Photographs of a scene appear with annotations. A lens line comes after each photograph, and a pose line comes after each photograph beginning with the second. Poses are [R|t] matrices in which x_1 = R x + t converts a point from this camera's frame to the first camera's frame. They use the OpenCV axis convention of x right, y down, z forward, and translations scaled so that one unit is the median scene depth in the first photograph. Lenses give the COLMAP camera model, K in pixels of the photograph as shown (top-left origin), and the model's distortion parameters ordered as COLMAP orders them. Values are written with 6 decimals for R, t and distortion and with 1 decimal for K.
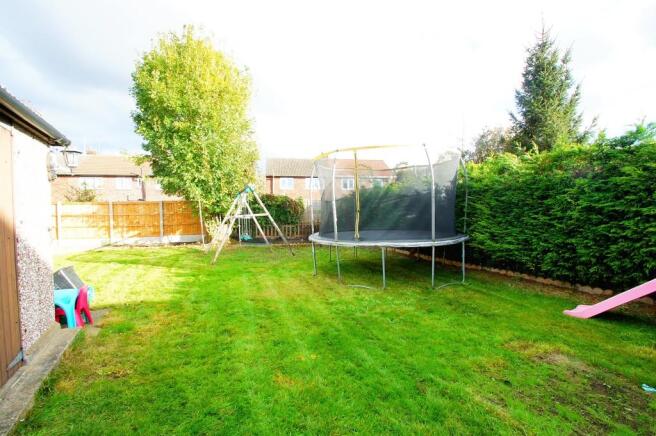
lens RADIAL K [[300.0, 0, 321.3], [0, 300.0, 218.3], [0, 0, 1]] dist [0.003396, -0.008768]
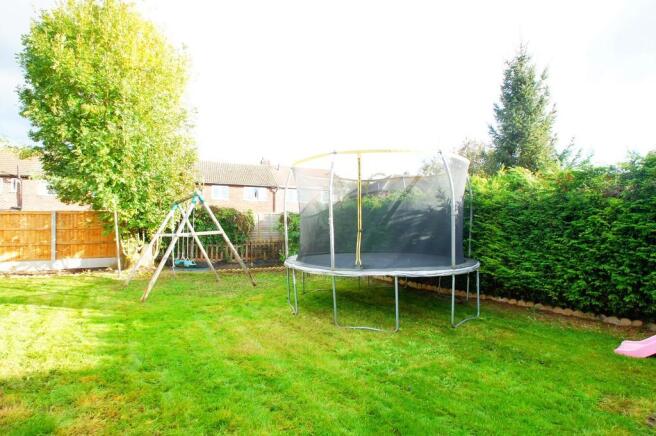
lens RADIAL K [[345.6, 0, 328.0], [0, 345.6, 218.0], [0, 0, 1]] dist [-0.003354, -0.018836]
pose [[0.977046, 0.020030, 0.212085, -0.120290], [-0.009224, 0.998614, -0.051818, -0.006931], [-0.212829, 0.048673, 0.975876, 0.106766]]
